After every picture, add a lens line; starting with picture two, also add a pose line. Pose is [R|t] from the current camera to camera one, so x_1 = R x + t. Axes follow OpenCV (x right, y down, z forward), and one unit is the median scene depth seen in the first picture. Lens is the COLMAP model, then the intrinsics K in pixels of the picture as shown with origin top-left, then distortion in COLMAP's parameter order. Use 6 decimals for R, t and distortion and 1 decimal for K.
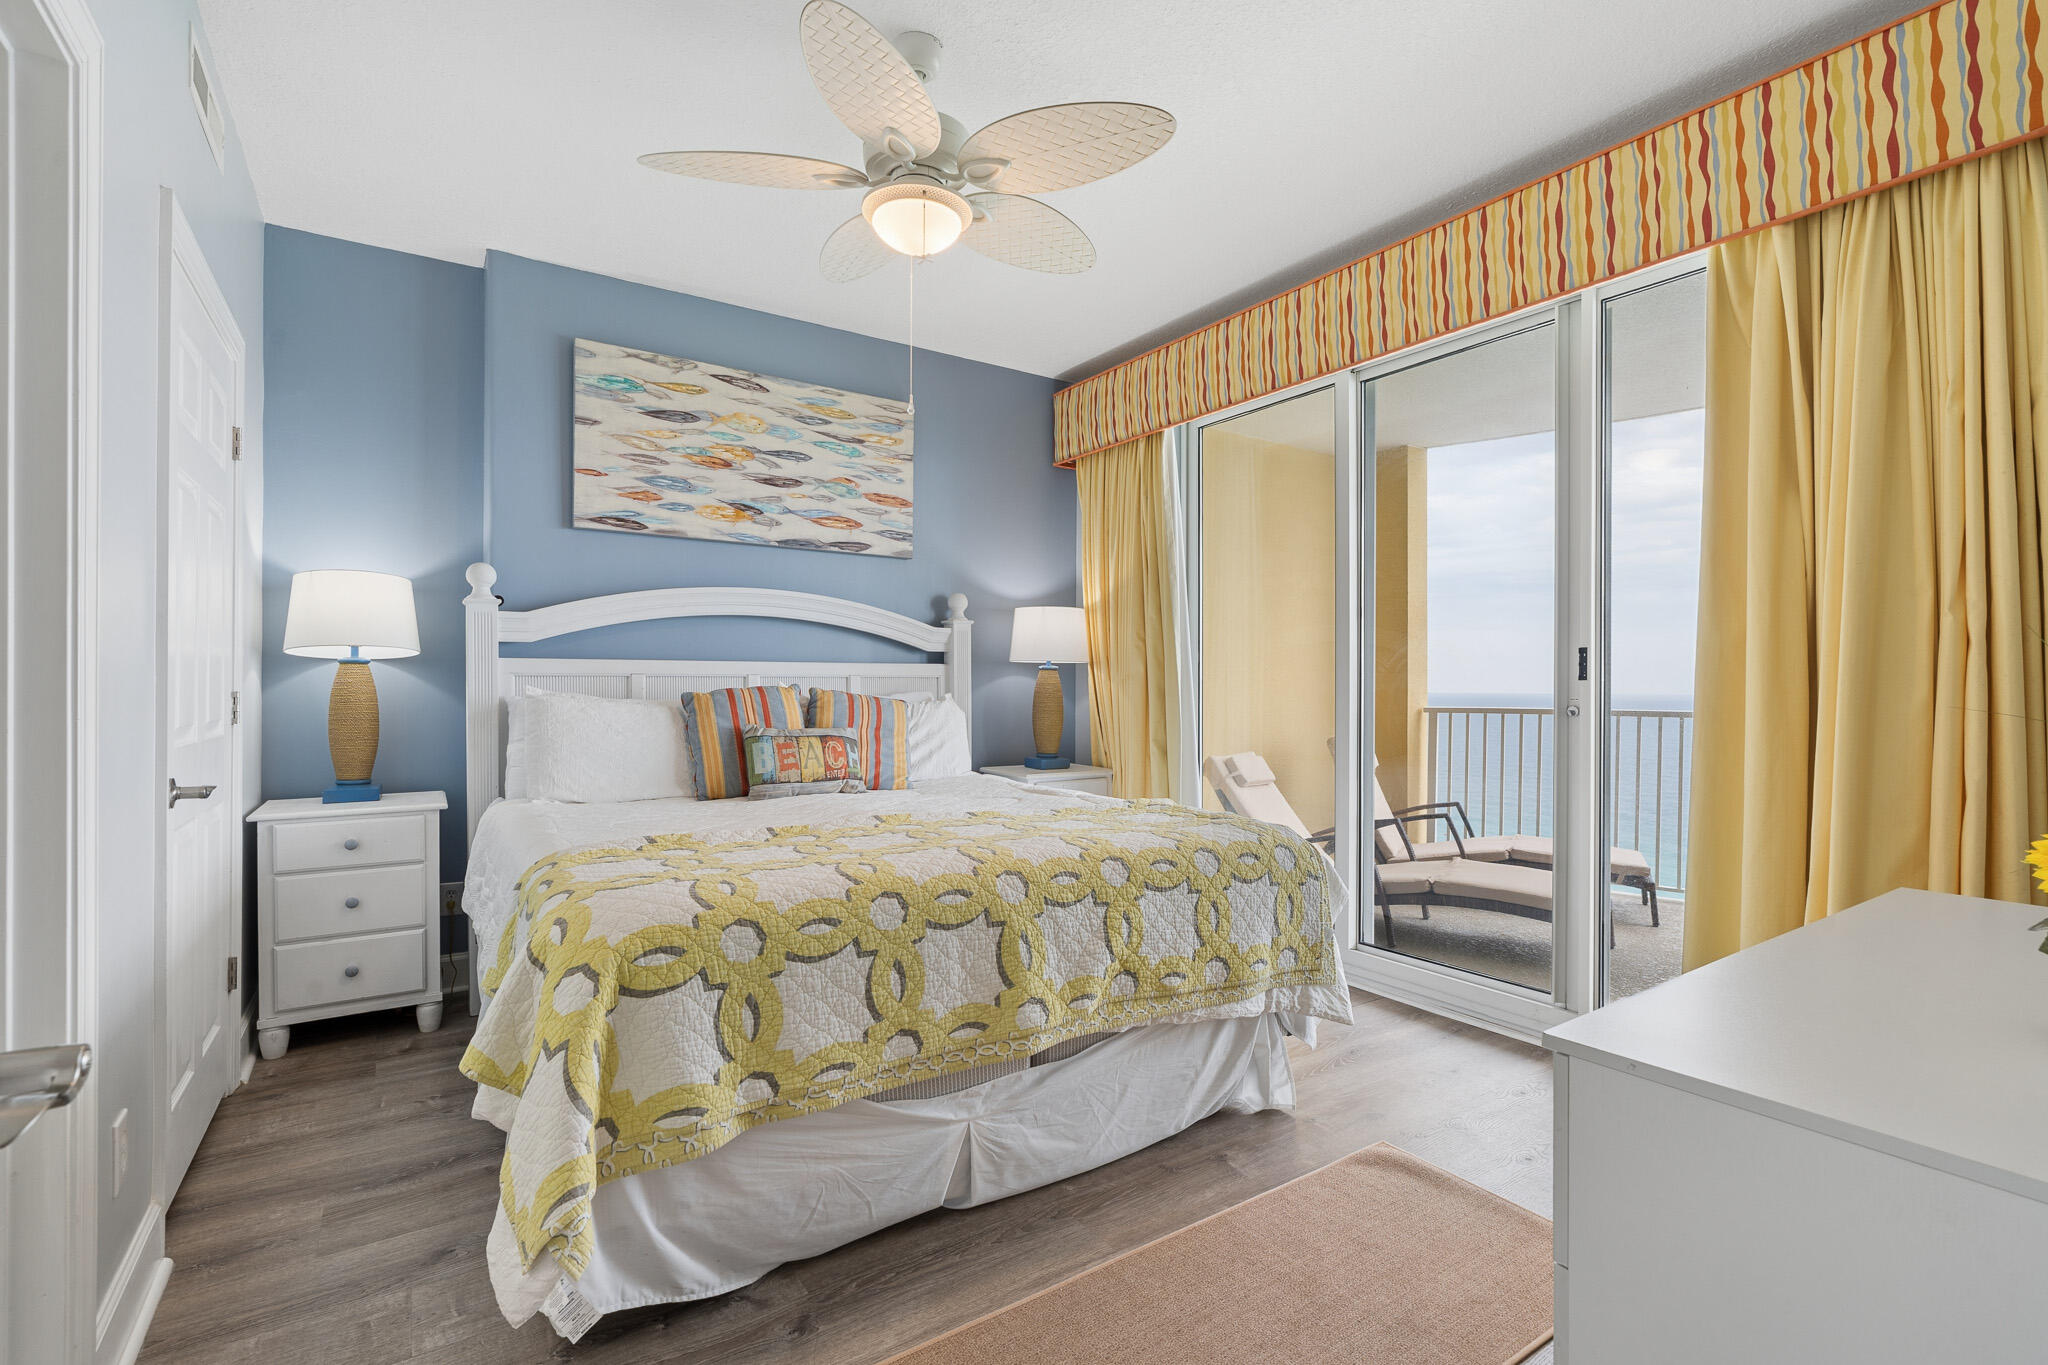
lens RADIAL K [[925.5, 0, 996.9], [0, 925.5, 685.2], [0, 0, 1]] dist [-0.005460, 0.001922]
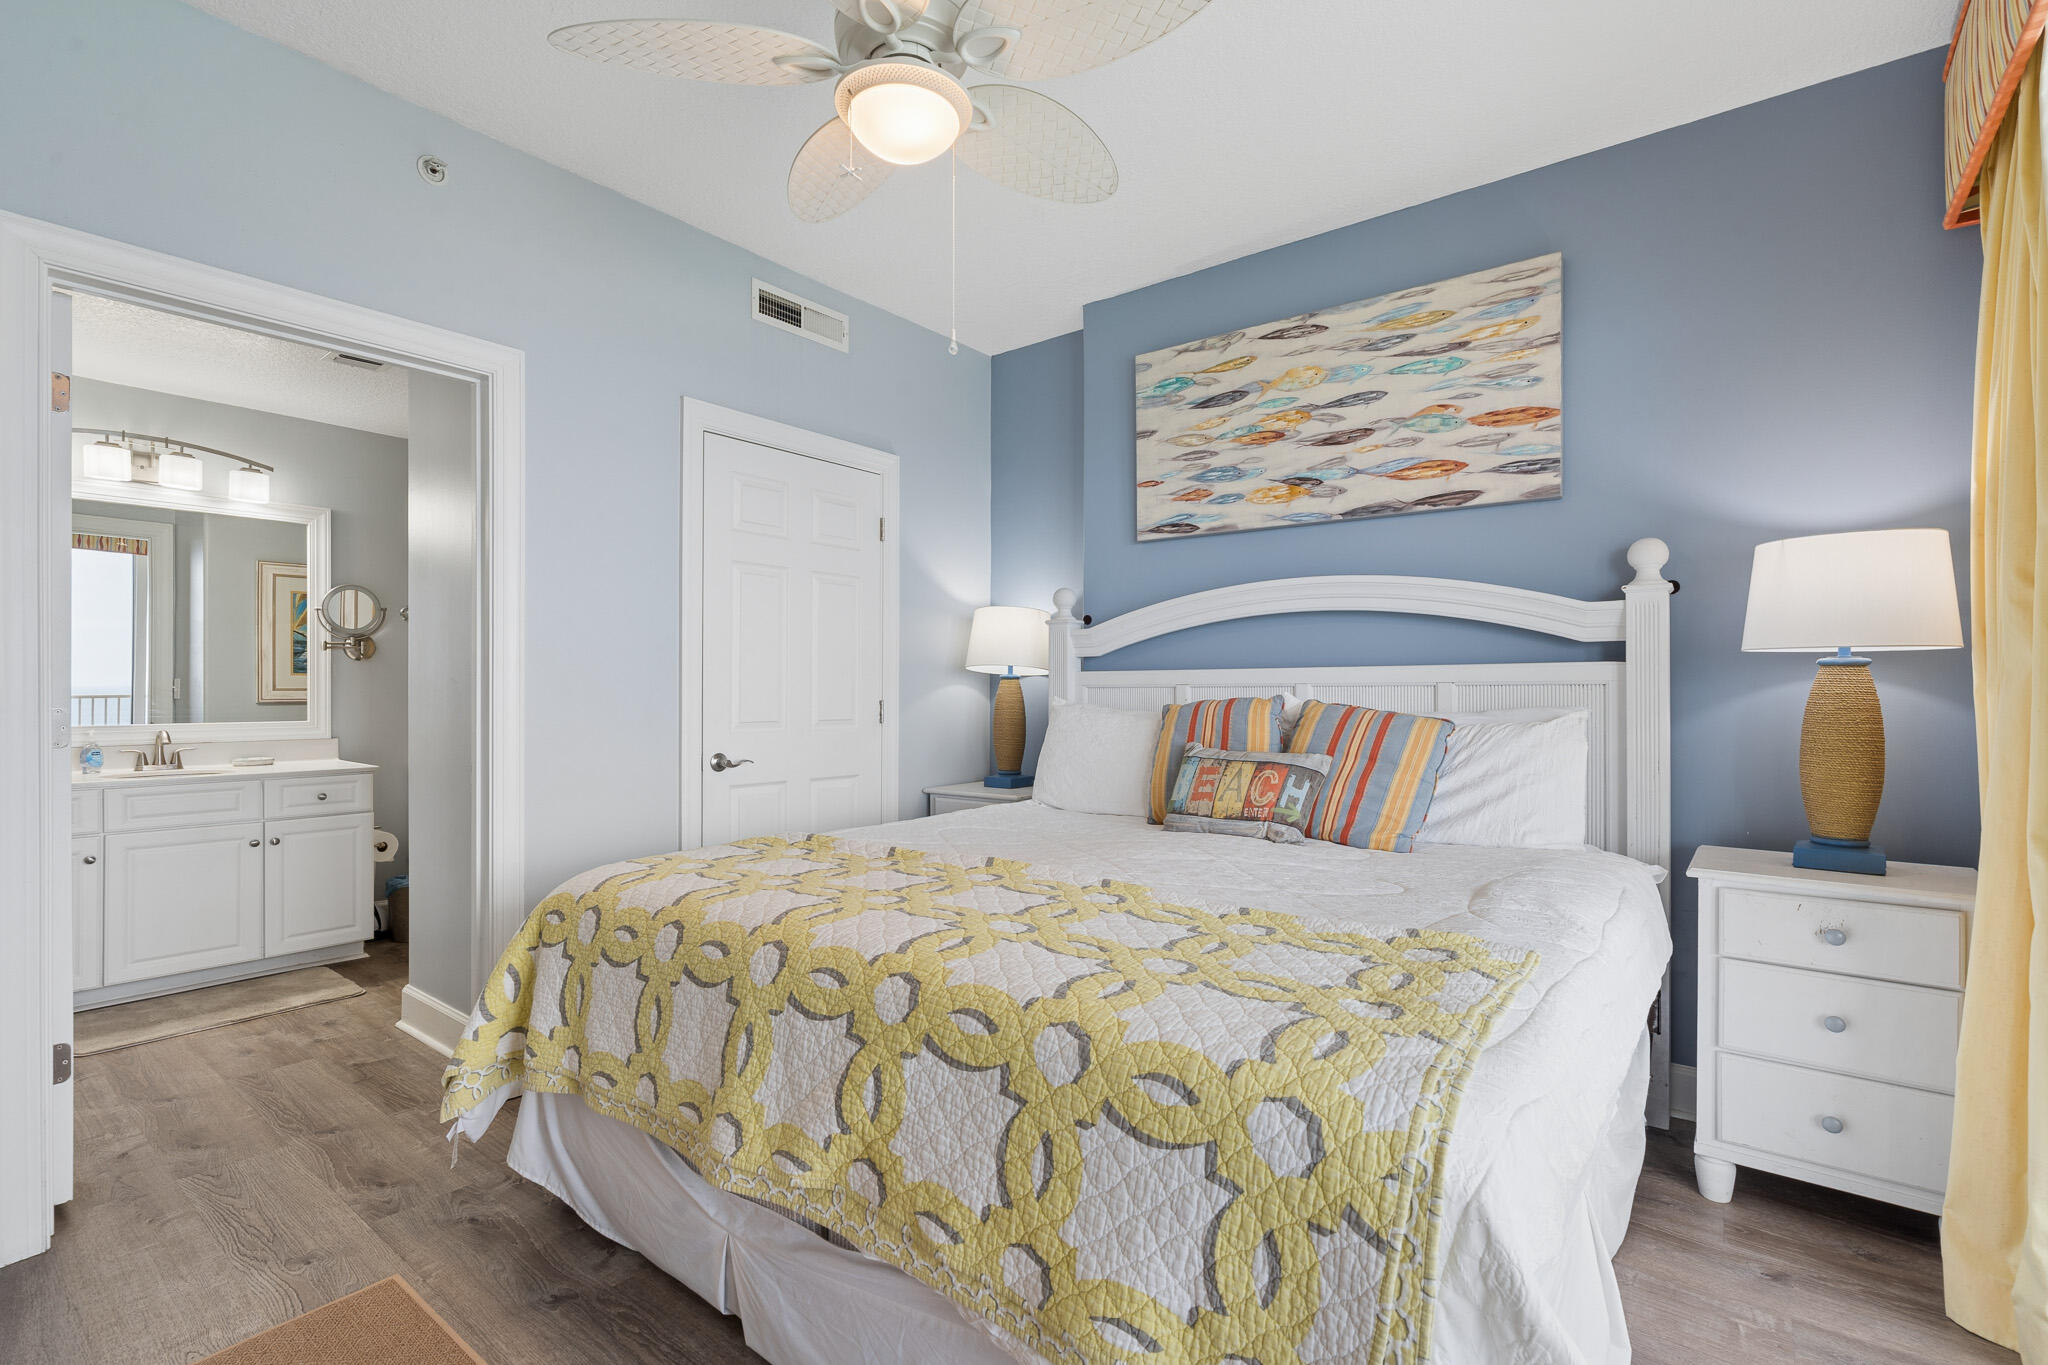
lens RADIAL K [[925.5, 0, 1044.3], [0, 925.5, 693.5], [0, 0, 1]] dist [-0.005460, 0.001922]
pose [[0.336229, -0.001565, -0.941779, 0.447671], [-0.001878, 0.999996, -0.002332, -0.000466], [0.941778, 0.002553, 0.336225, 0.533614]]
